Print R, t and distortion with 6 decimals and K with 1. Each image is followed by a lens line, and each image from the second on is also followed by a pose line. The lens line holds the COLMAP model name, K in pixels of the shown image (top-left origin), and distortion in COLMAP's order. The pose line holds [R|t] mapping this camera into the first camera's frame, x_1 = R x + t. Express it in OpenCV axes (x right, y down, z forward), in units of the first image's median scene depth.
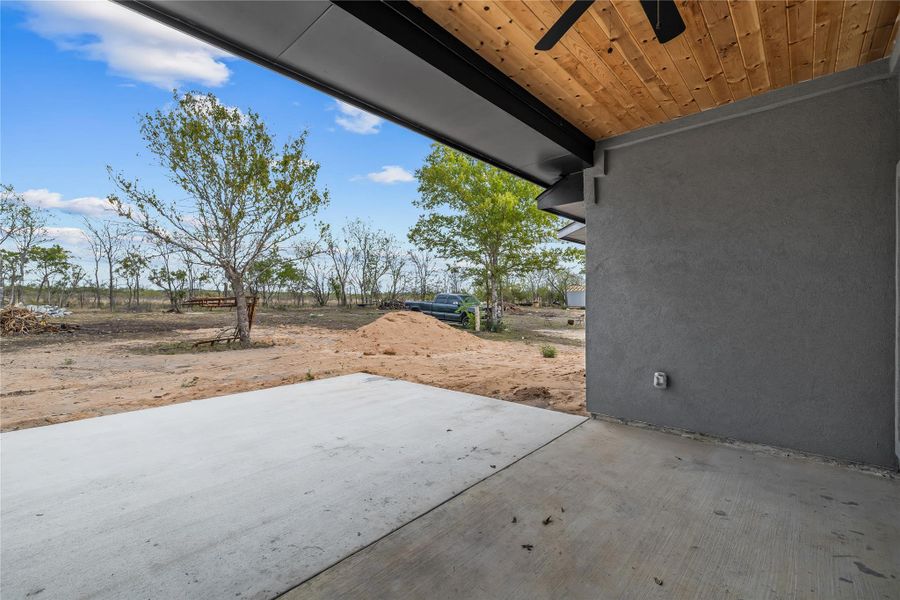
lens RADIAL K [[382.1, 0, 449.4], [0, 382.1, 307.1], [0, 0, 1]] dist [0.000992, -0.000545]
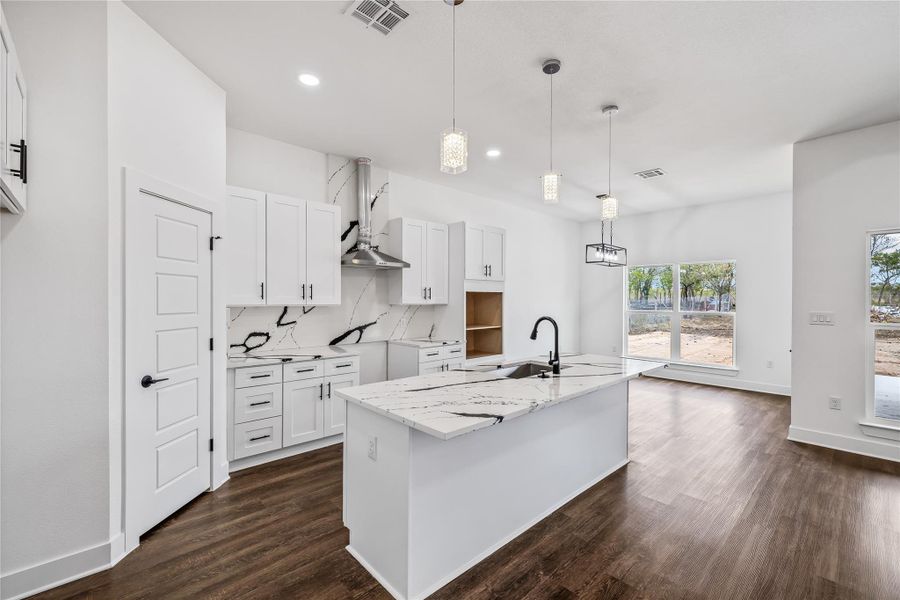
lens RADIAL K [[382.1, 0, 444.0], [0, 382.1, 295.8], [0, 0, 1]] dist [0.000992, -0.000545]
pose [[-0.098541, -0.004131, -0.995124, 0.113947], [-0.021780, 0.999761, -0.001993, -0.002465], [0.994895, 0.021478, -0.098607, -0.110520]]
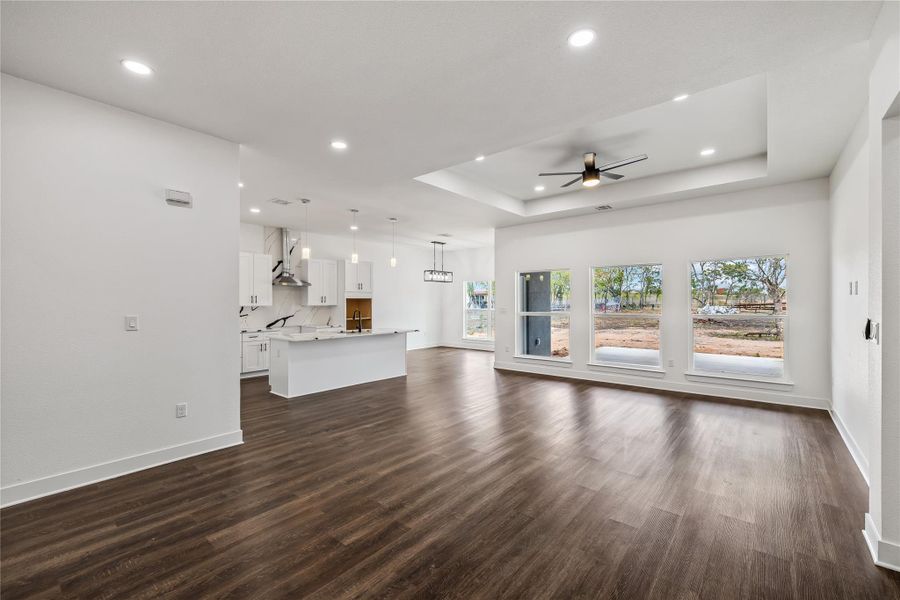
lens RADIAL K [[382.1, 0, 444.5], [0, 382.1, 299.8], [0, 0, 1]] dist [0.000992, -0.000545]
pose [[0.023818, -0.000325, -0.999716, 0.221704], [-0.016305, 0.999867, -0.000713, -0.004216], [0.999583, 0.016318, 0.023809, -0.060449]]
